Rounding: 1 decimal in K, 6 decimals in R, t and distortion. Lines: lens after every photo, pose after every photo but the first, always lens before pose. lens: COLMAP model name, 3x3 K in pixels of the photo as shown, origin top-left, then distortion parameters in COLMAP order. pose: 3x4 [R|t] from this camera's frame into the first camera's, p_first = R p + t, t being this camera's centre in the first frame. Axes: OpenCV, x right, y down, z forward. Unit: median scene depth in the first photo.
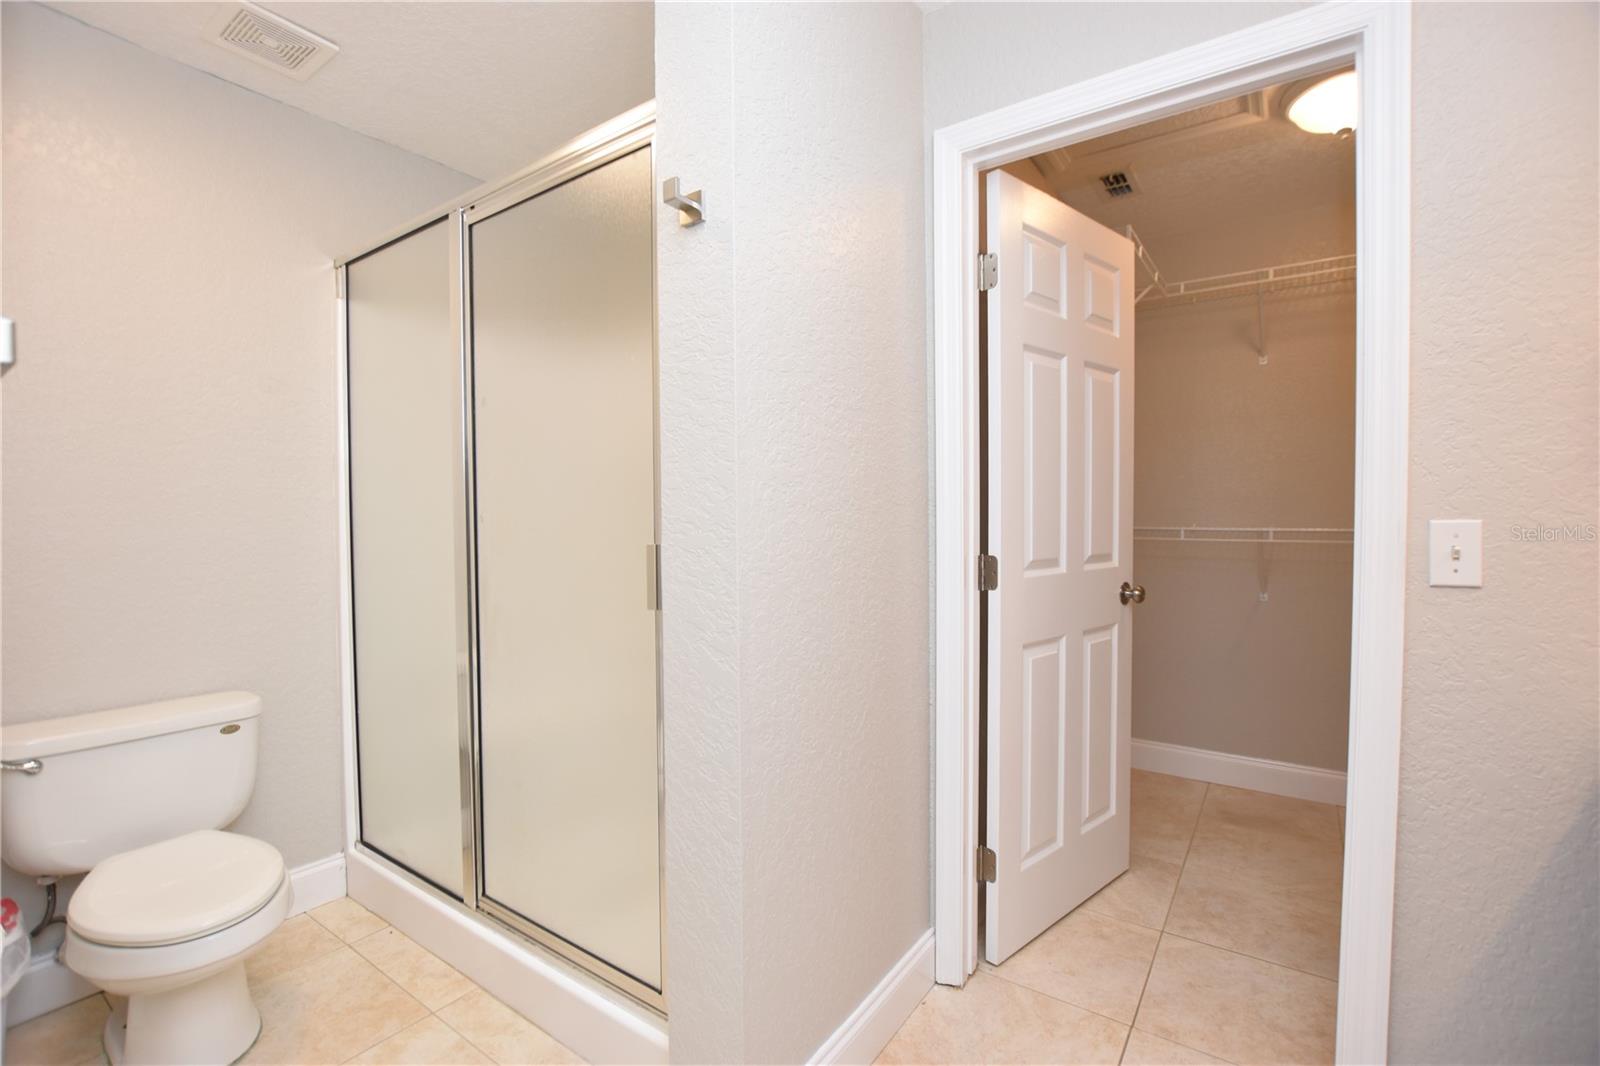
lens RADIAL K [[710.8, 0, 791.9], [0, 710.8, 536.7], [0, 0, 1]] dist [-0.026989, 0.000835]
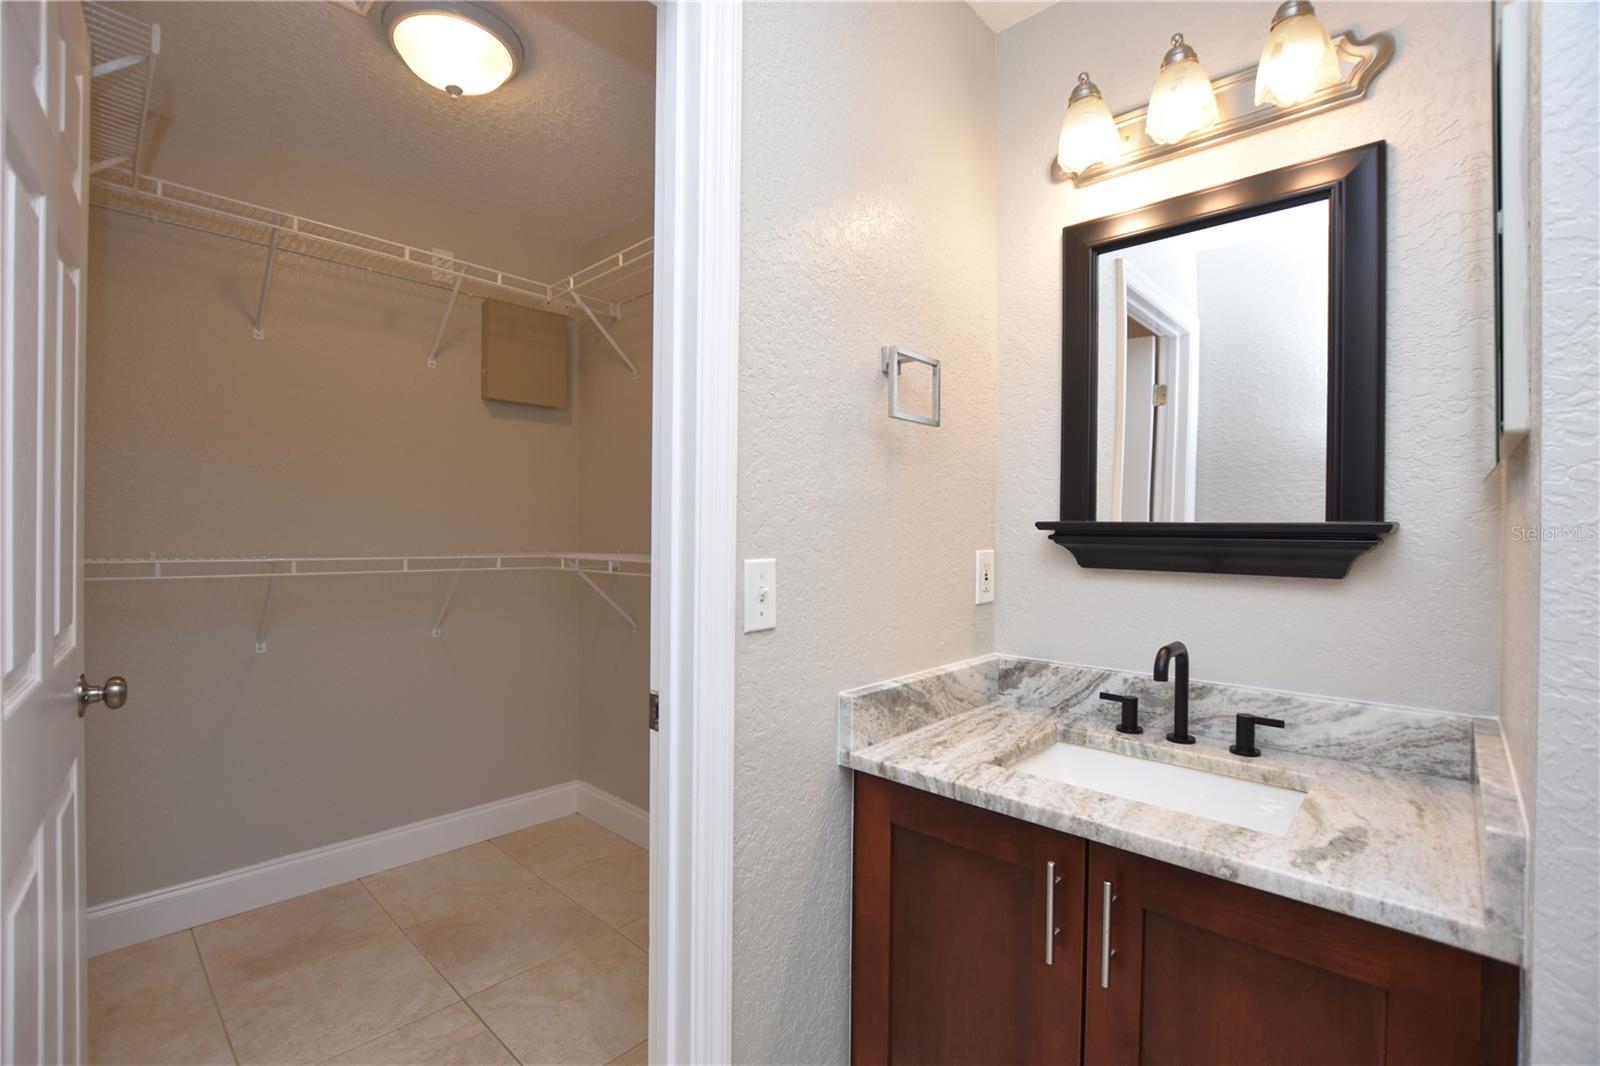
lens RADIAL K [[710.8, 0, 791.9], [0, 710.8, 536.7], [0, 0, 1]] dist [-0.026989, 0.000835]
pose [[0.137533, 0.001481, 0.990496, 0.016748], [0.018131, 0.999828, -0.004012, -0.048834], [-0.990331, 0.018510, 0.137482, 0.814417]]
